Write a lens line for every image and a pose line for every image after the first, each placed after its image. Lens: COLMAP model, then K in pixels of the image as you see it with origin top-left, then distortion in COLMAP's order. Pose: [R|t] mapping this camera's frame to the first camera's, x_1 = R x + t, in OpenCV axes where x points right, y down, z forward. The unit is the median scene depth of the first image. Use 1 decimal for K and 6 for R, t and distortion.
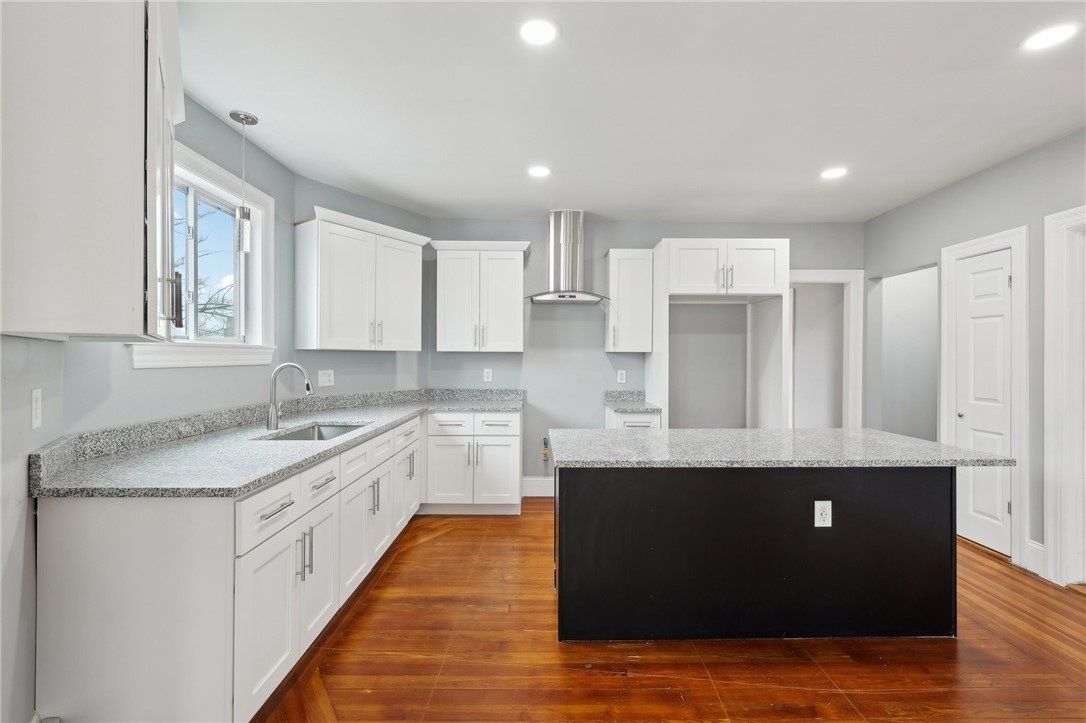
lens RADIAL K [[479.1, 0, 543.2], [0, 479.1, 361.4], [0, 0, 1]] dist [0.010821, 0.001224]
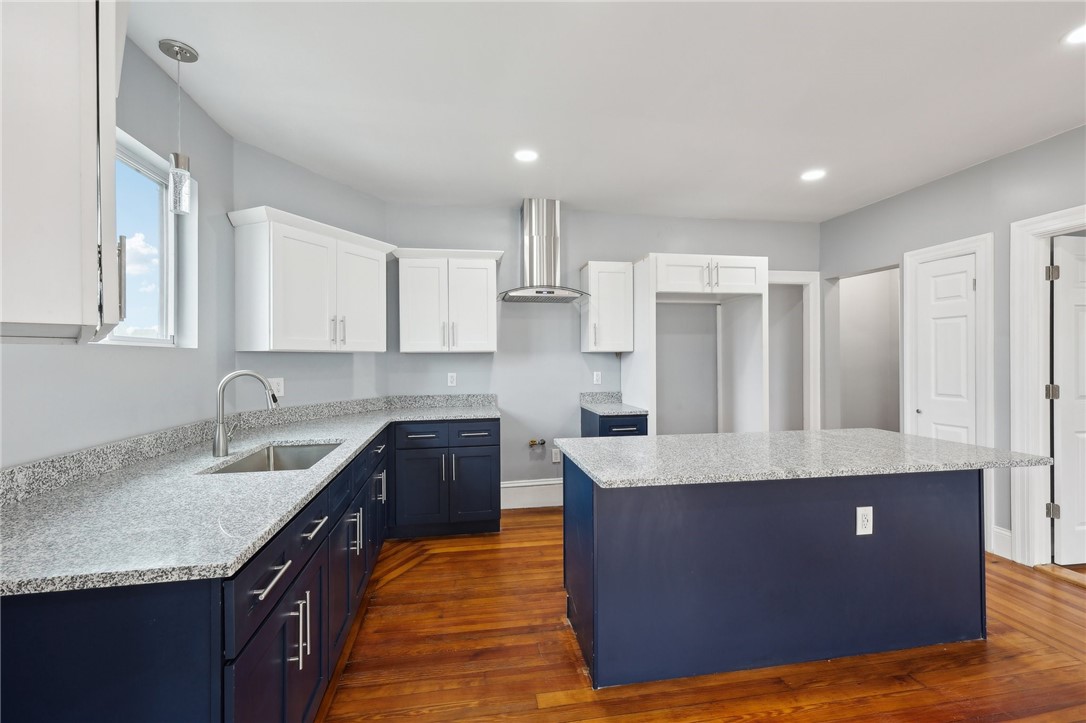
lens RADIAL K [[479.1, 0, 539.7], [0, 479.1, 359.3], [0, 0, 1]] dist [0.010821, 0.001224]
pose [[0.985505, -0.007134, 0.169494, -0.133222], [0.007463, 0.999971, -0.001301, -0.004932], [-0.169480, 0.002547, 0.985530, 0.100230]]
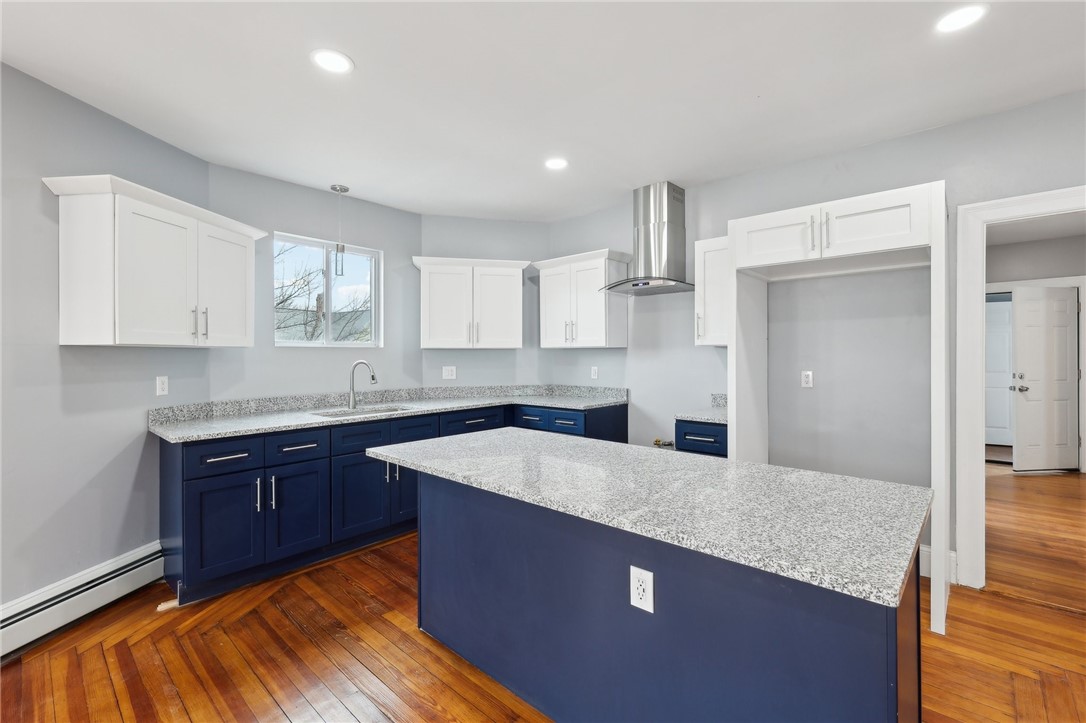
lens RADIAL K [[479.1, 0, 557.6], [0, 479.1, 358.8], [0, 0, 1]] dist [0.010821, 0.001224]
pose [[0.739645, 0.001962, -0.672995, 0.579444], [0.001551, 0.999988, 0.004620, -0.002593], [0.672996, -0.004461, 0.739633, 0.266152]]
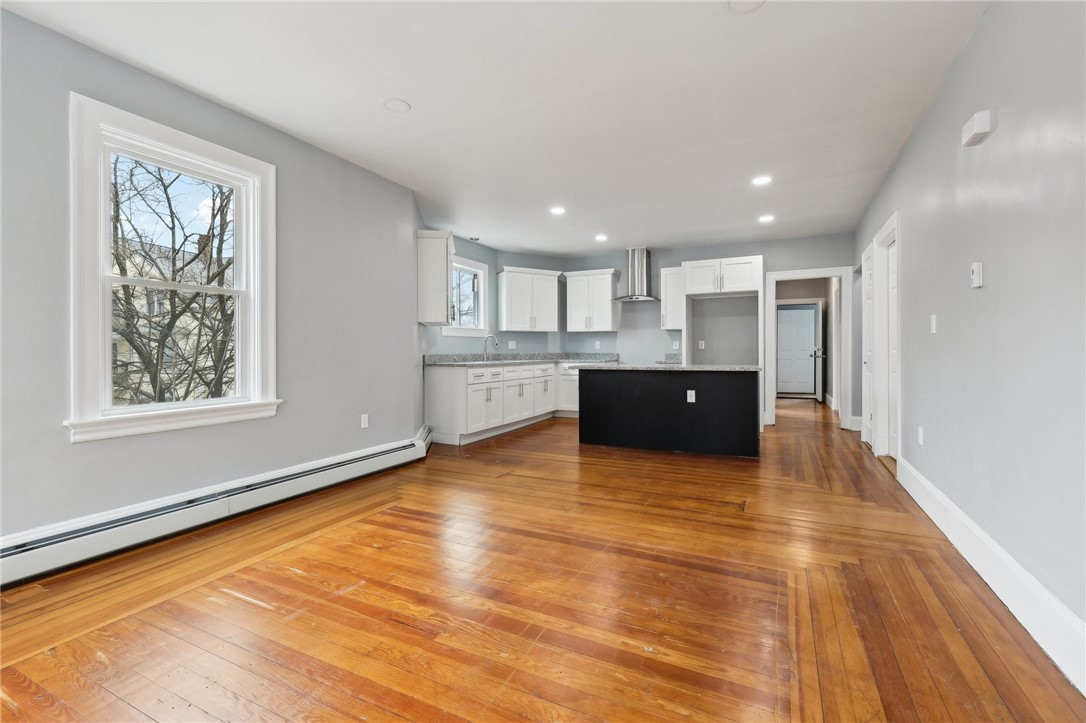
lens RADIAL K [[479.1, 0, 552.8], [0, 479.1, 357.4], [0, 0, 1]] dist [0.010821, 0.001224]
pose [[0.900518, -0.001073, -0.434817, 0.595226], [0.003907, 0.999977, 0.005624, 0.076083], [0.434801, -0.006763, 0.900501, -0.772906]]
